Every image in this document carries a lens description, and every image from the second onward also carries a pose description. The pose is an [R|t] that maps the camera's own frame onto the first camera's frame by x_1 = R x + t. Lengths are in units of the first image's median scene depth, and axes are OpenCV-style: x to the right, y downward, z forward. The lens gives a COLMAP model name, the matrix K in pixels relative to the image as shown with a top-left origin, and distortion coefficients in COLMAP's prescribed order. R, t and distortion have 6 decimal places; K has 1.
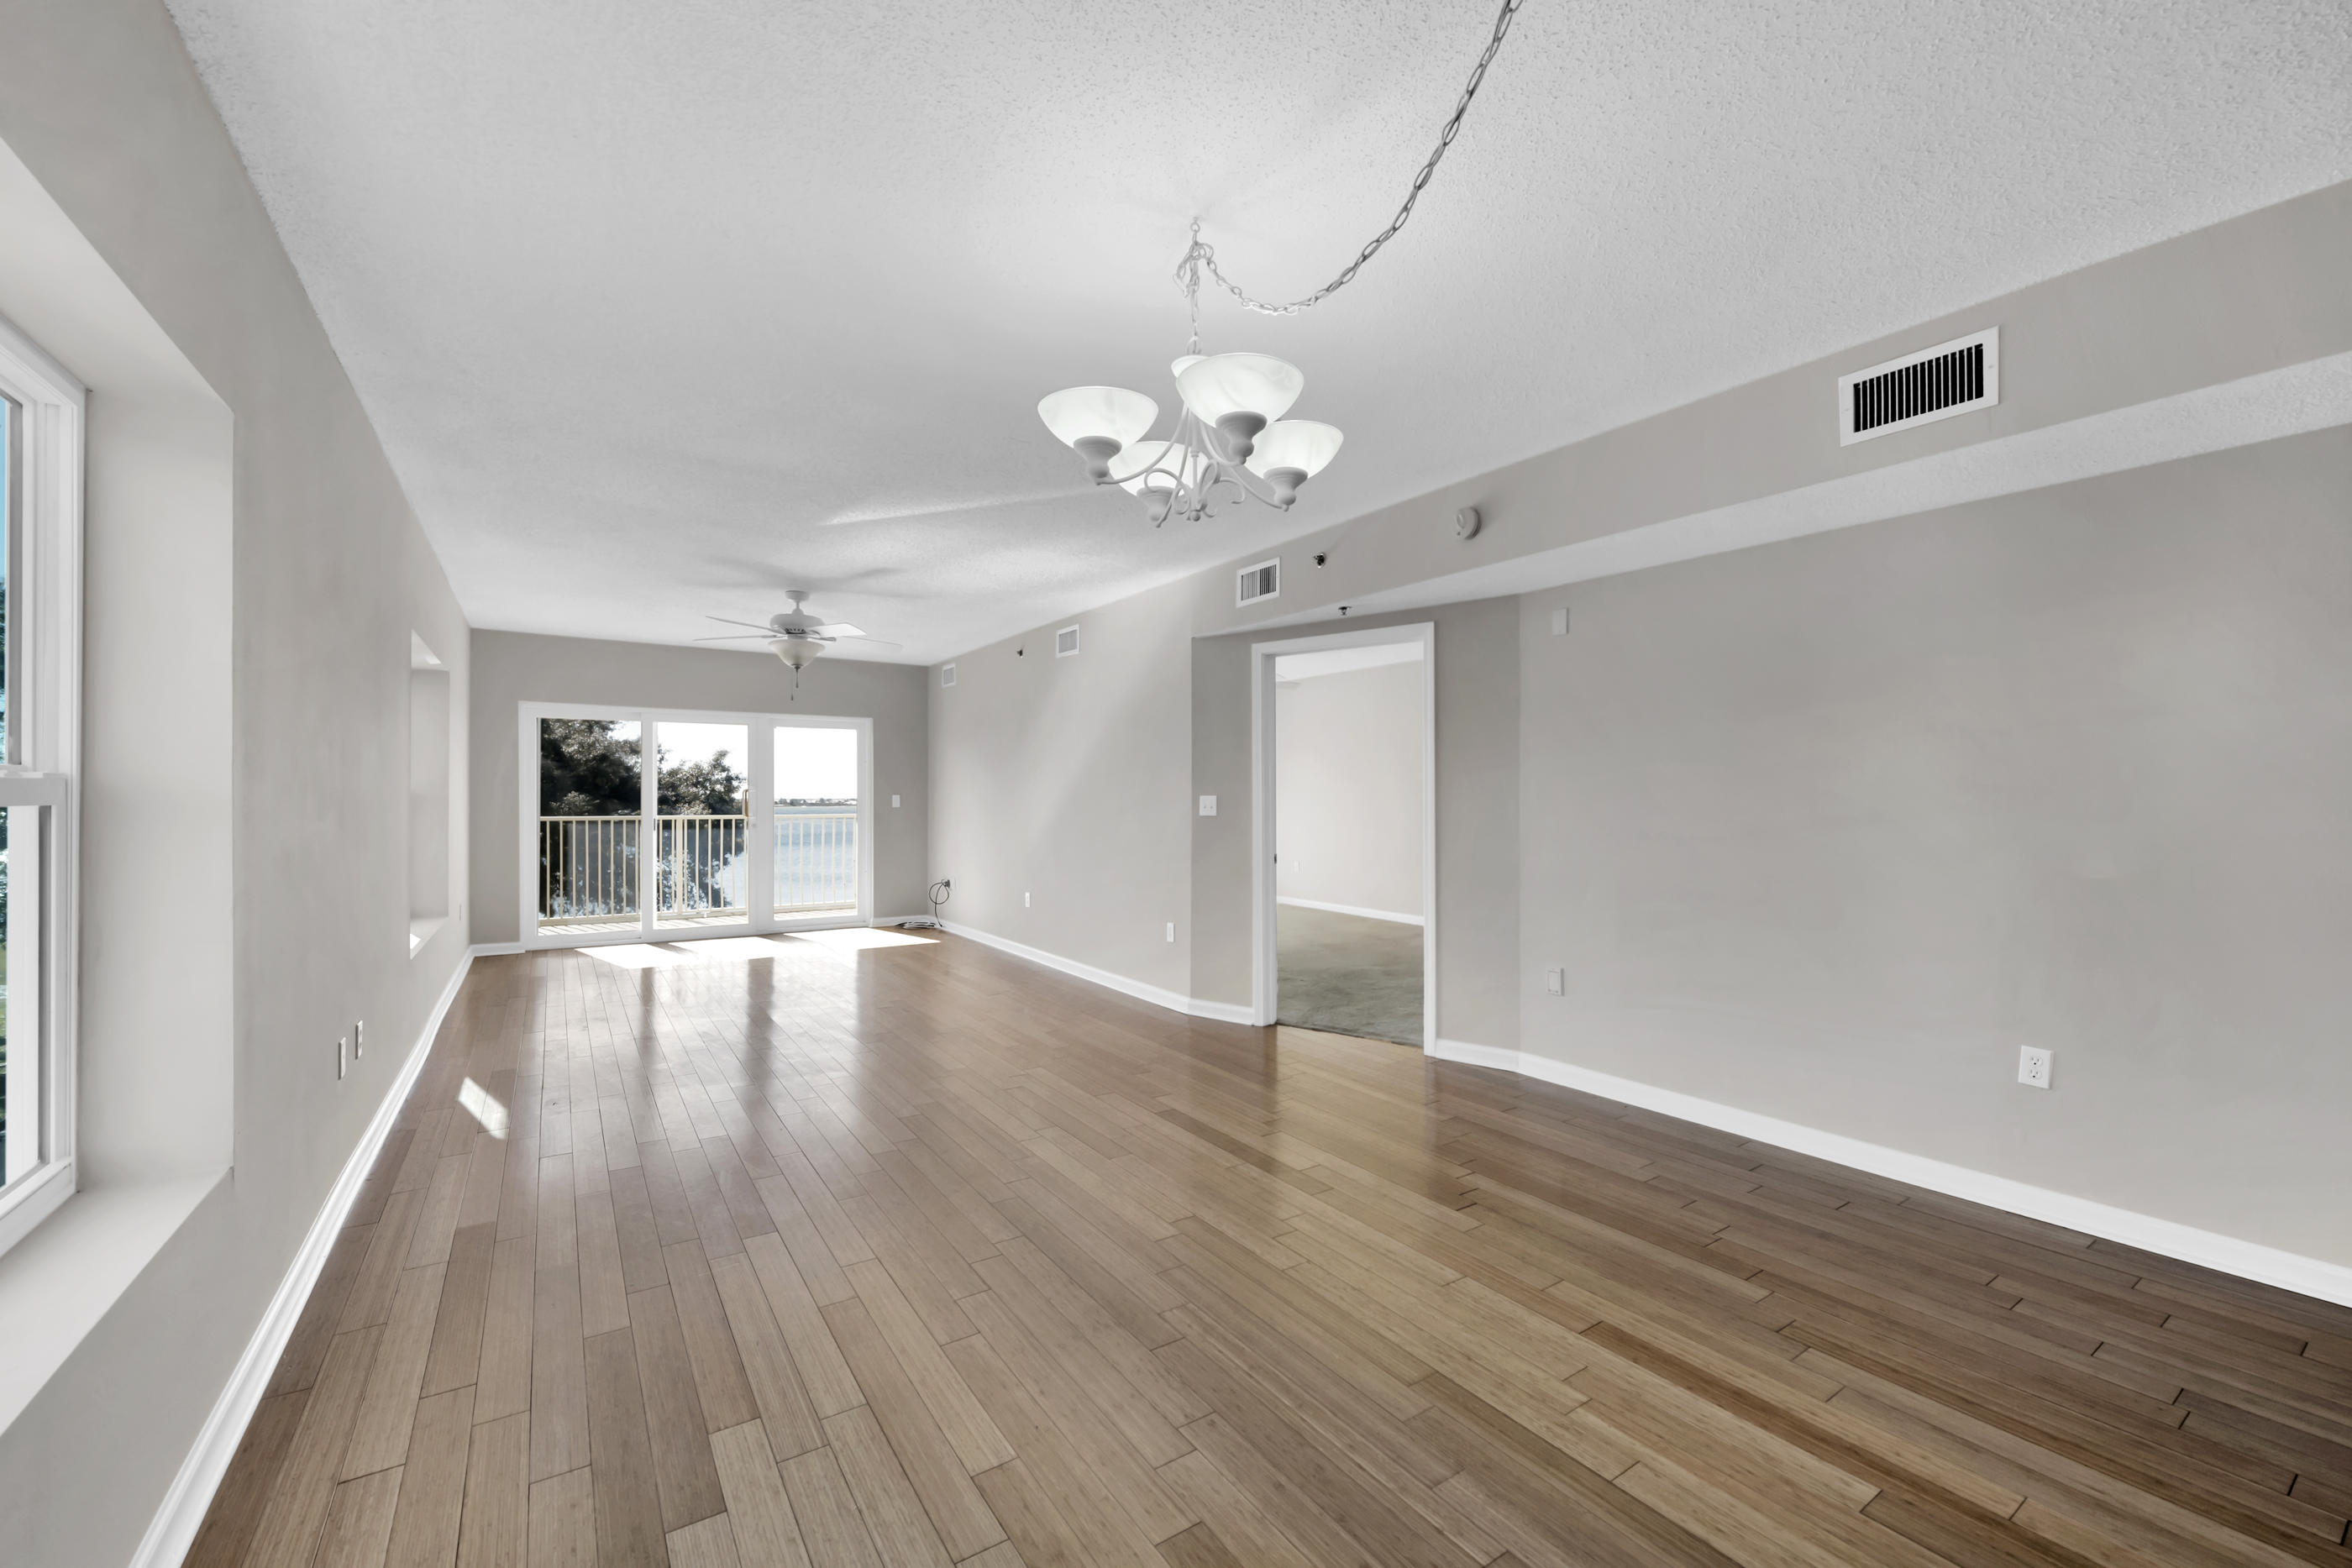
lens RADIAL K [[926.5, 0, 1168.4], [0, 926.5, 790.0], [0, 0, 1]] dist [0.000457, -0.000368]
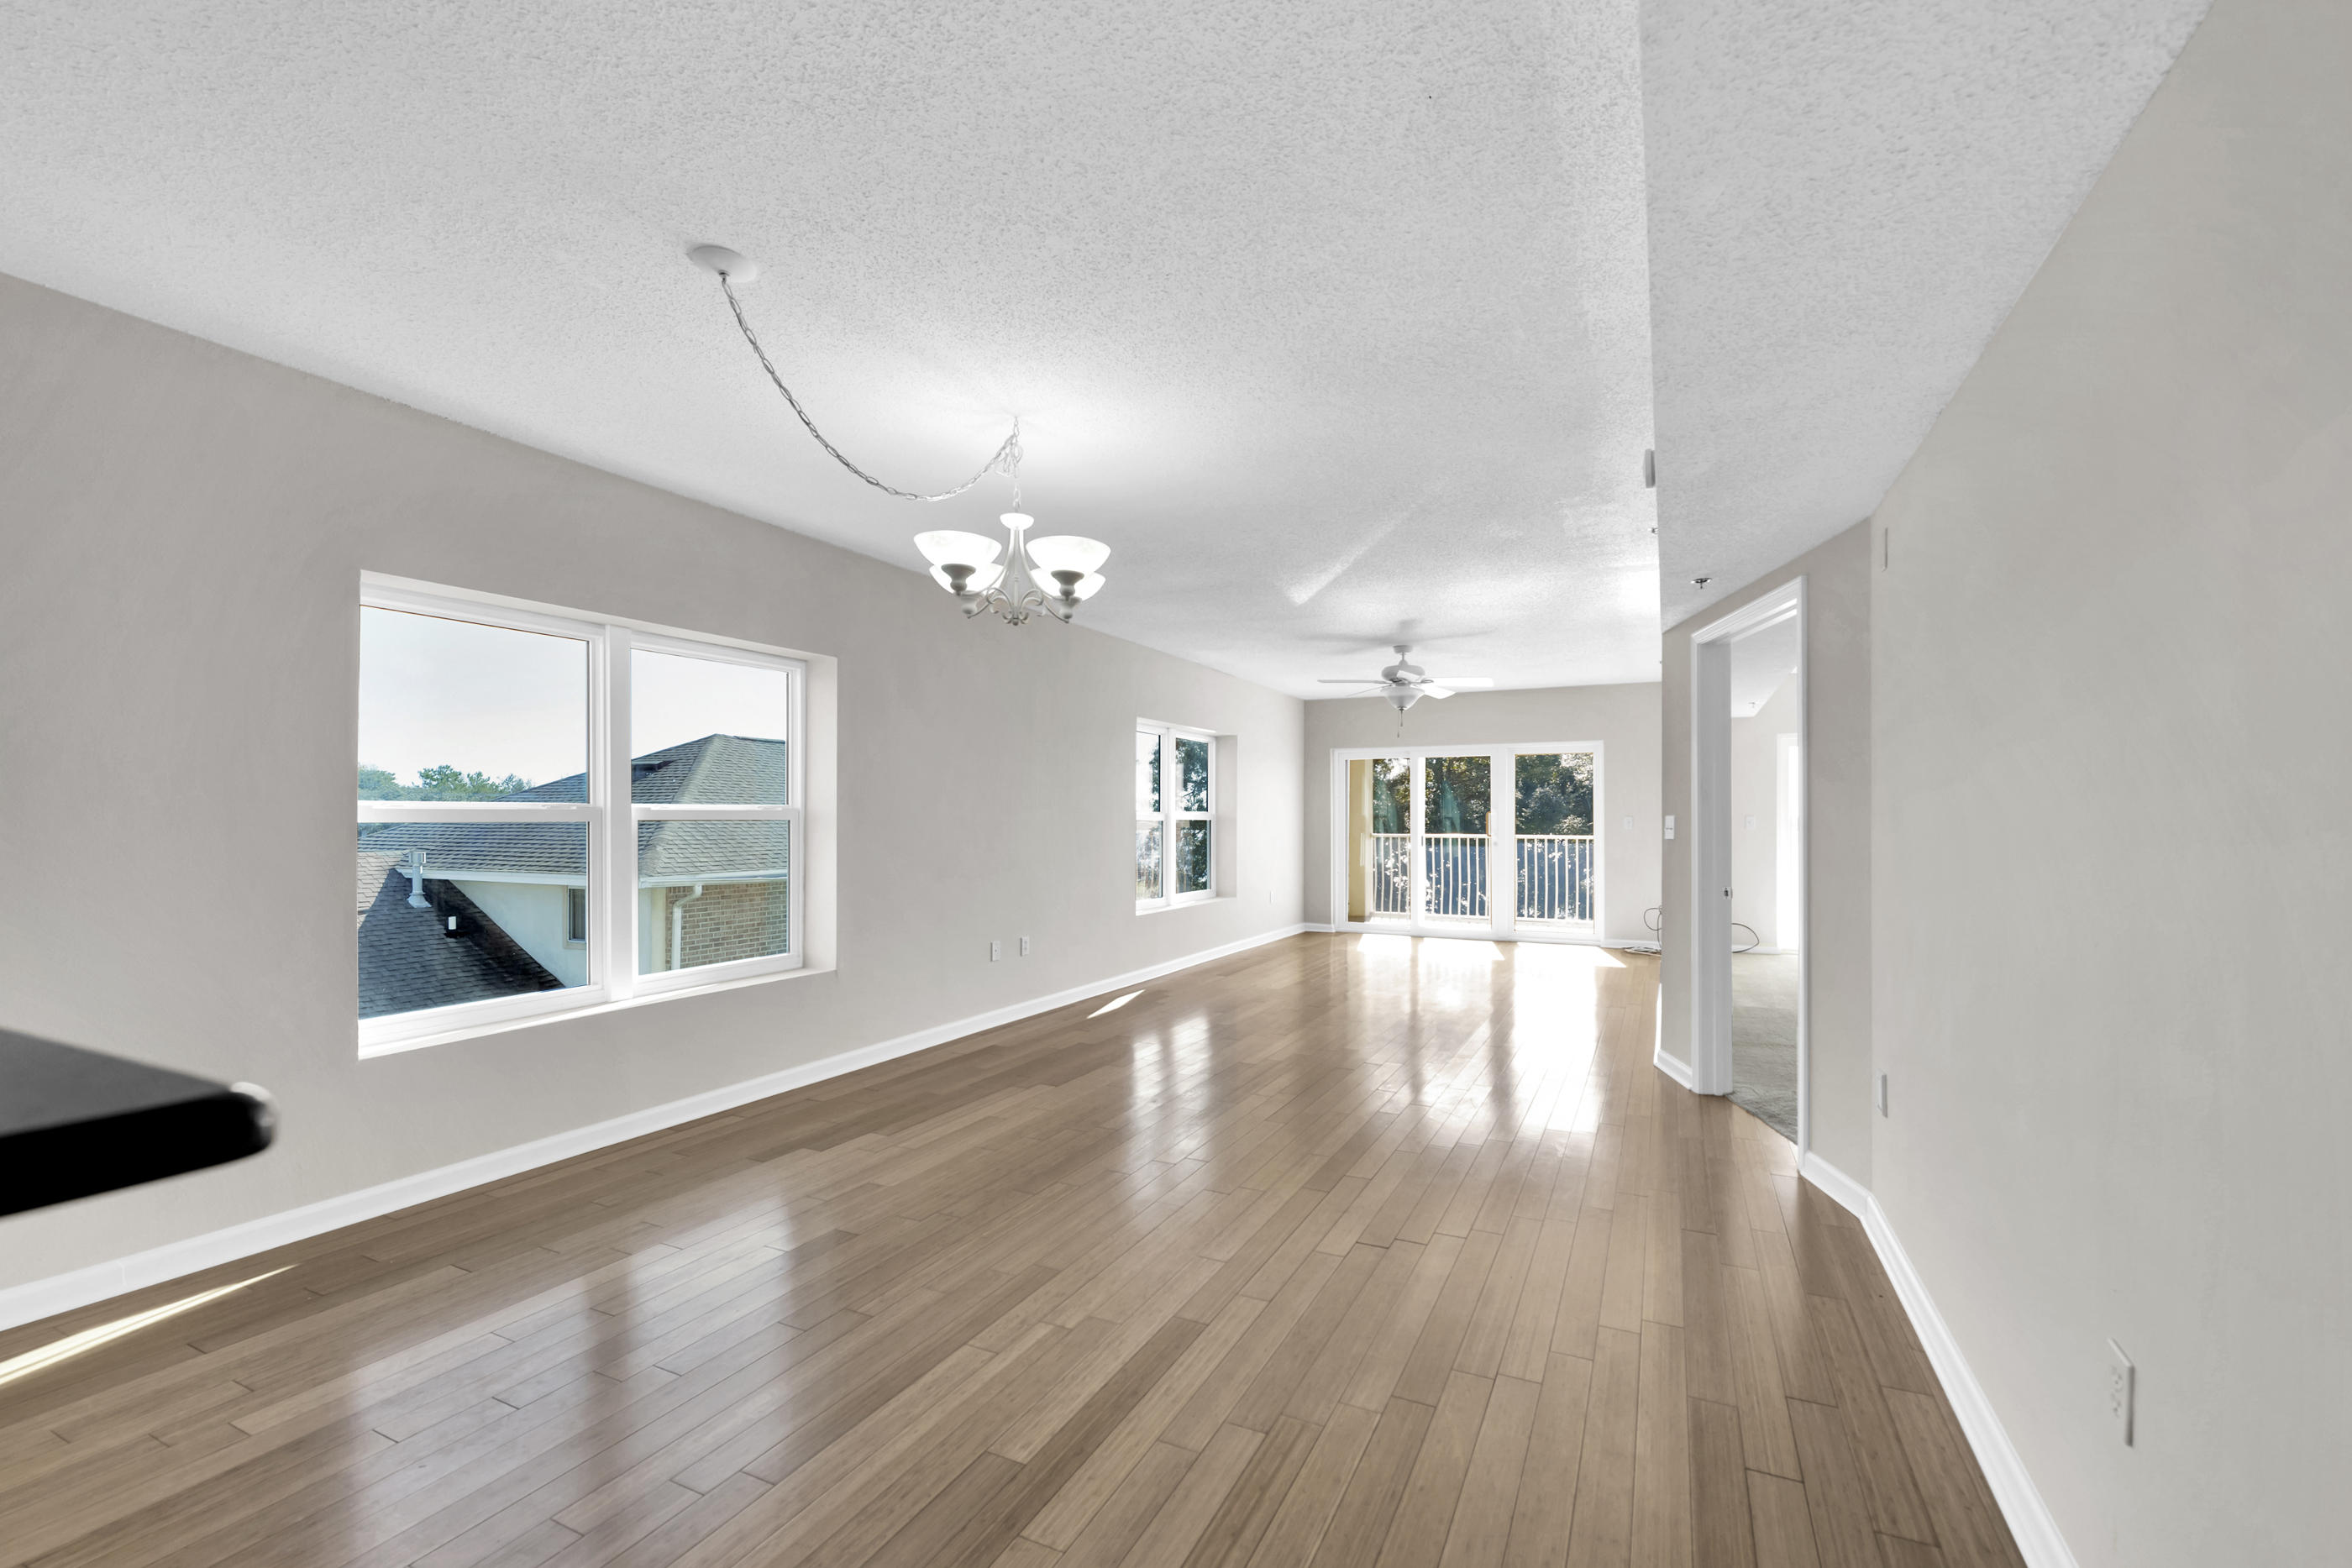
lens RADIAL K [[952.2, 0, 1270.9], [0, 952.2, 822.7], [0, 0, 1]] dist [-0.000722, -0.000172]
pose [[0.548224, 0.002725, -0.836327, 0.719520], [0.005633, 0.999960, 0.006950, 0.005189], [0.836313, -0.008521, 0.548186, 0.251890]]
